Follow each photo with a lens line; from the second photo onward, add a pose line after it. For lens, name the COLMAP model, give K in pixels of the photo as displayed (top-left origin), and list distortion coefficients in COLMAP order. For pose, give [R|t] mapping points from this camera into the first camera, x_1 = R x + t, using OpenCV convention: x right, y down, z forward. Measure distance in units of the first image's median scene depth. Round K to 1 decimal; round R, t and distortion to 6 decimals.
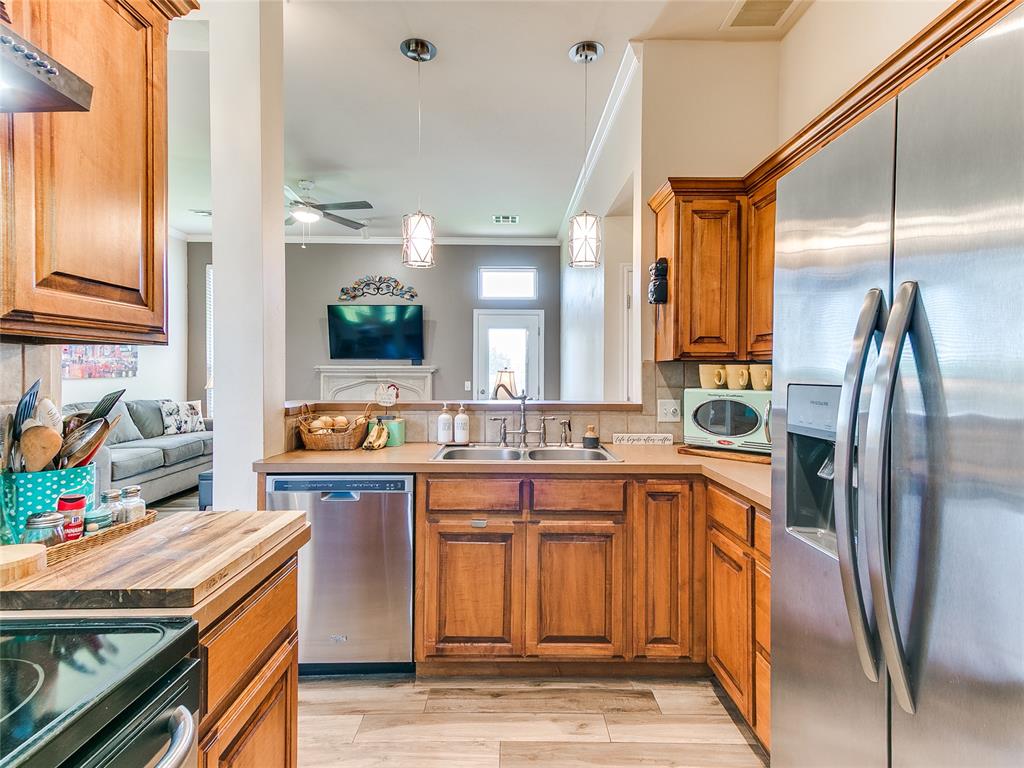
lens RADIAL K [[529.0, 0, 508.6], [0, 529.0, 371.6], [0, 0, 1]] dist [0.023996, -0.000520]
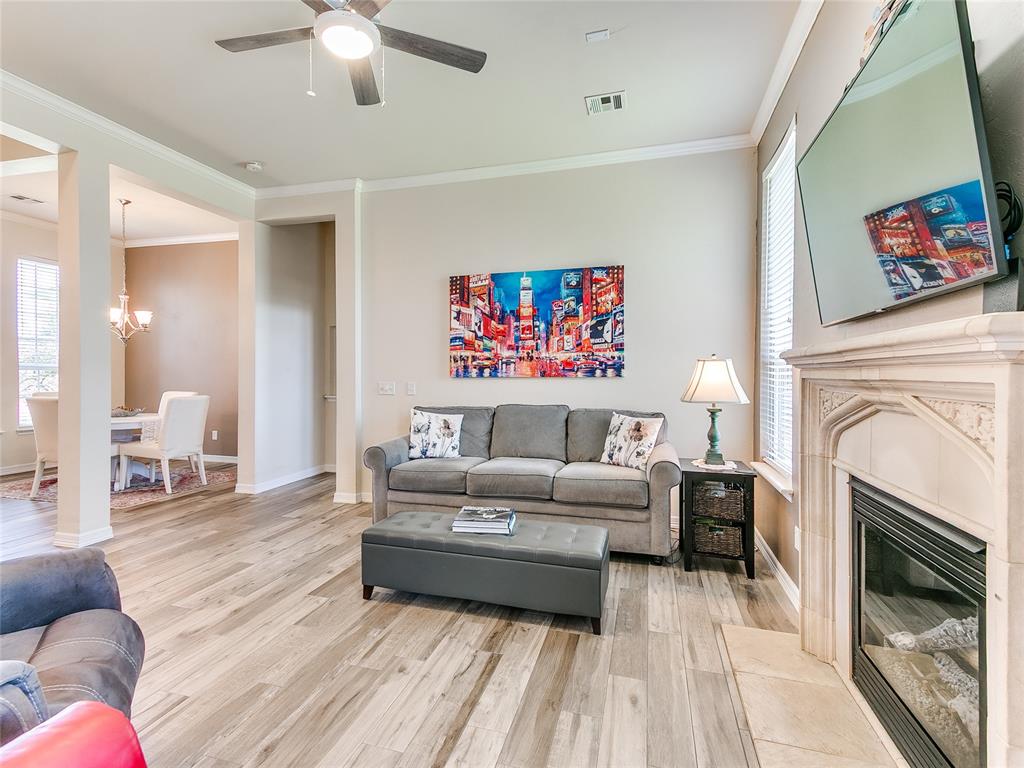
lens RADIAL K [[521.6, 0, 485.5], [0, 521.6, 374.2], [0, 0, 1]] dist [0.022446, -0.000225]
pose [[-0.304594, -0.001752, -0.952481, 0.051860], [-0.007321, 0.999973, 0.000502, 0.010106], [0.952454, 0.007126, -0.304599, 1.519371]]
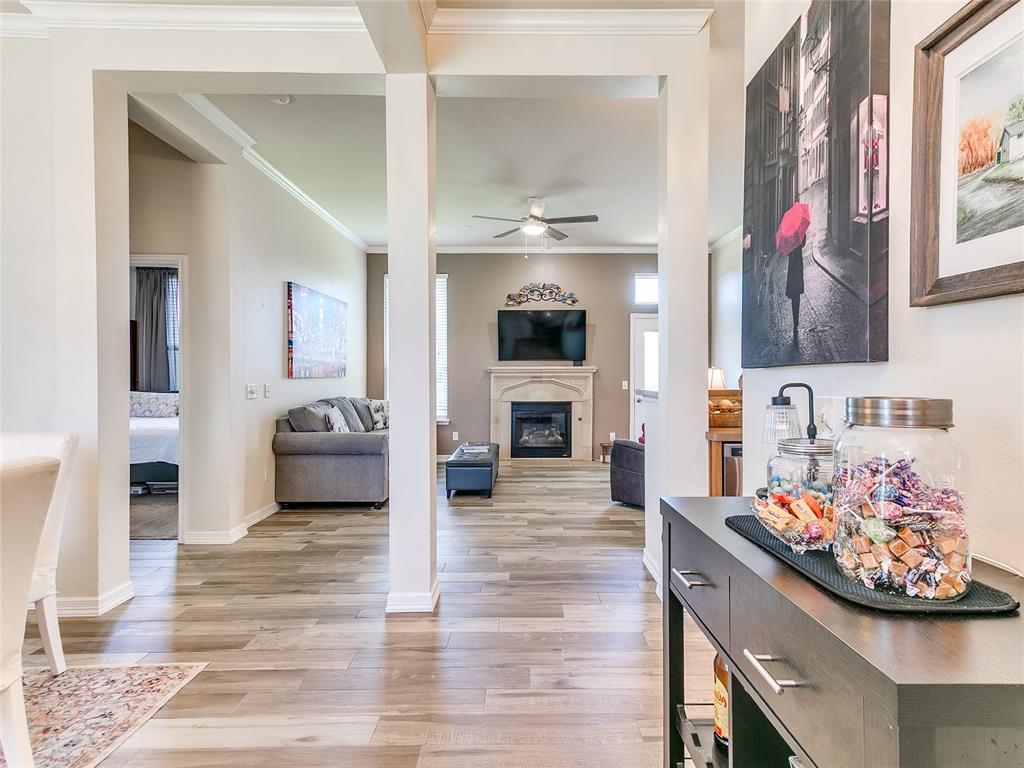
lens RADIAL K [[526.5, 0, 521.8], [0, 526.5, 382.5], [0, 0, 1]] dist [0.022139, -0.000484]
pose [[0.999978, -0.005443, -0.003809, -0.480450], [0.005471, 0.999957, 0.007500, 0.021421], [0.003768, -0.007520, 0.999965, -0.117464]]
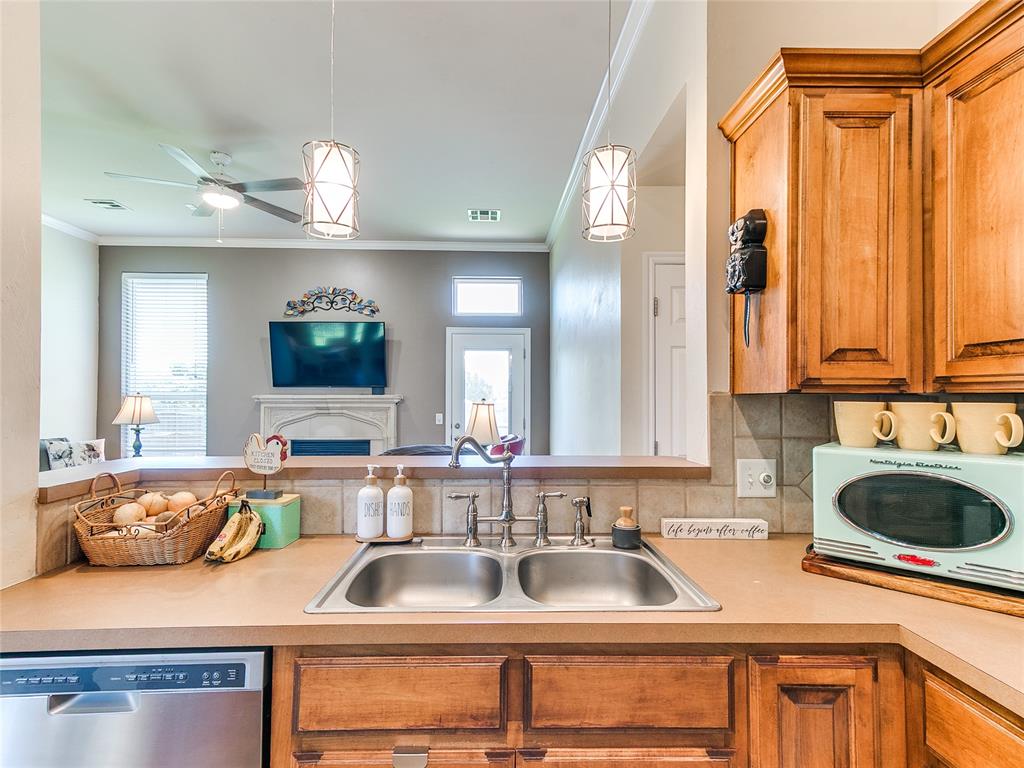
lens RADIAL K [[528.6, 0, 496.9], [0, 528.6, 389.0], [0, 0, 1]] dist [0.030707, -0.000046]
pose [[0.999930, -0.000811, 0.011819, 0.006365], [0.001011, 0.999856, -0.016959, -0.010043], [-0.011803, 0.016970, 0.999786, 0.278921]]
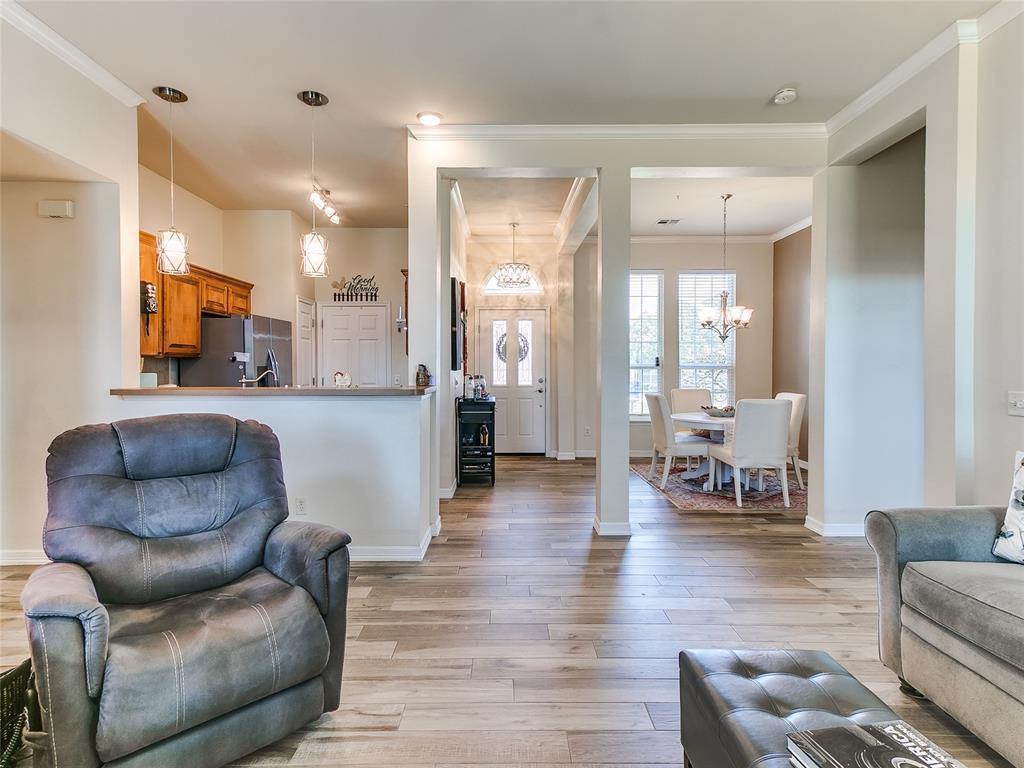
lens RADIAL K [[529.0, 0, 508.6], [0, 529.0, 371.6], [0, 0, 1]] dist [0.023996, -0.000520]
pose [[-0.999984, -0.005237, -0.002329, -0.425793], [-0.005254, 0.999958, 0.007477, 0.005860], [0.002290, 0.007489, -0.999969, 1.558672]]
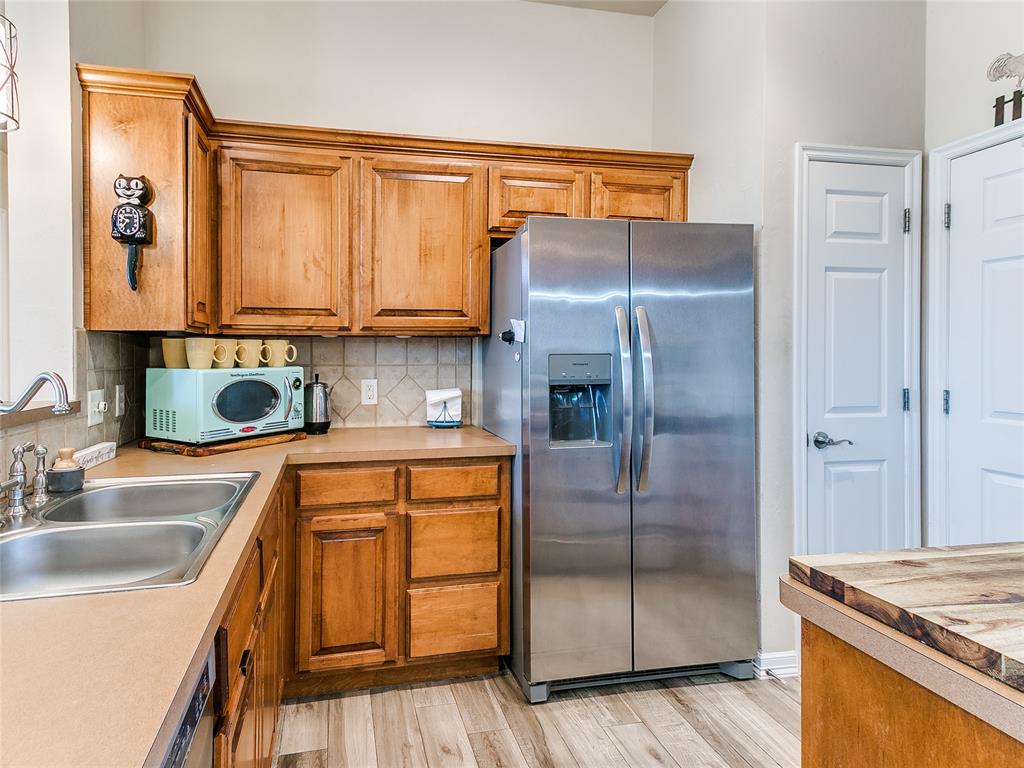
lens RADIAL K [[550.0, 0, 447.2], [0, 550.0, 367.1], [0, 0, 1]] dist [0.022594, 0.000110]
pose [[-0.193250, -0.028716, 0.980729, -0.298449], [0.002114, 0.999557, 0.029684, 0.003602], [-0.981147, 0.007809, -0.193104, 0.479626]]
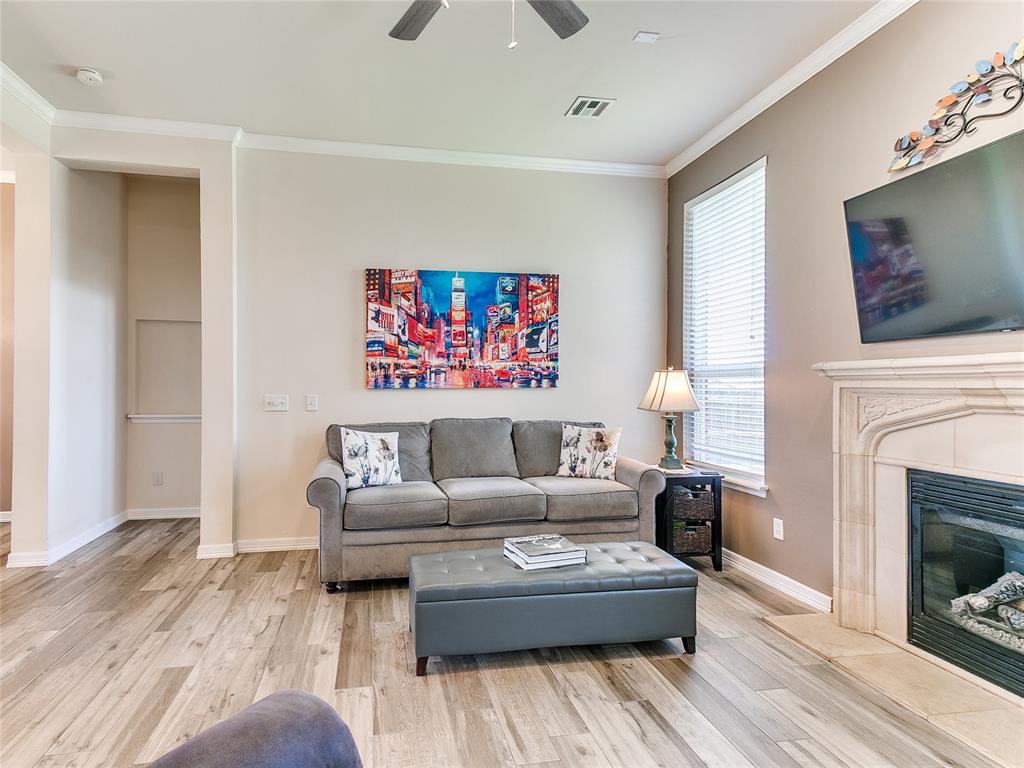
lens RADIAL K [[539.9, 0, 466.6], [0, 539.9, 381.2], [0, 0, 1]] dist [0.023505, -0.001528]
pose [[0.163308, -0.010013, -0.986524, -0.003172], [-0.005655, 0.999923, -0.011085, 0.014545], [0.986559, 0.007389, 0.163239, 1.115685]]
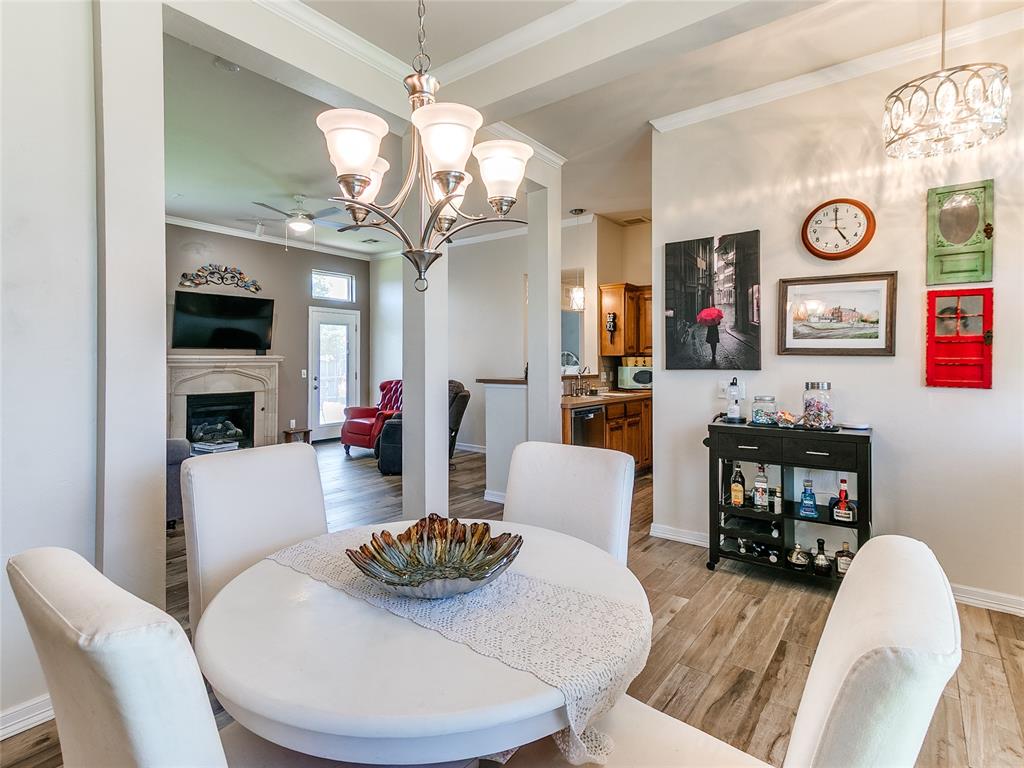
lens RADIAL K [[528.5, 0, 496.2], [0, 528.5, 356.4], [0, 0, 1]] dist [0.028633, 0.000144]
pose [[0.622277, -0.000526, 0.782797, -1.205863], [0.004768, 0.999984, -0.003119, -0.006981], [-0.782782, 0.005673, 0.622270, -0.044491]]
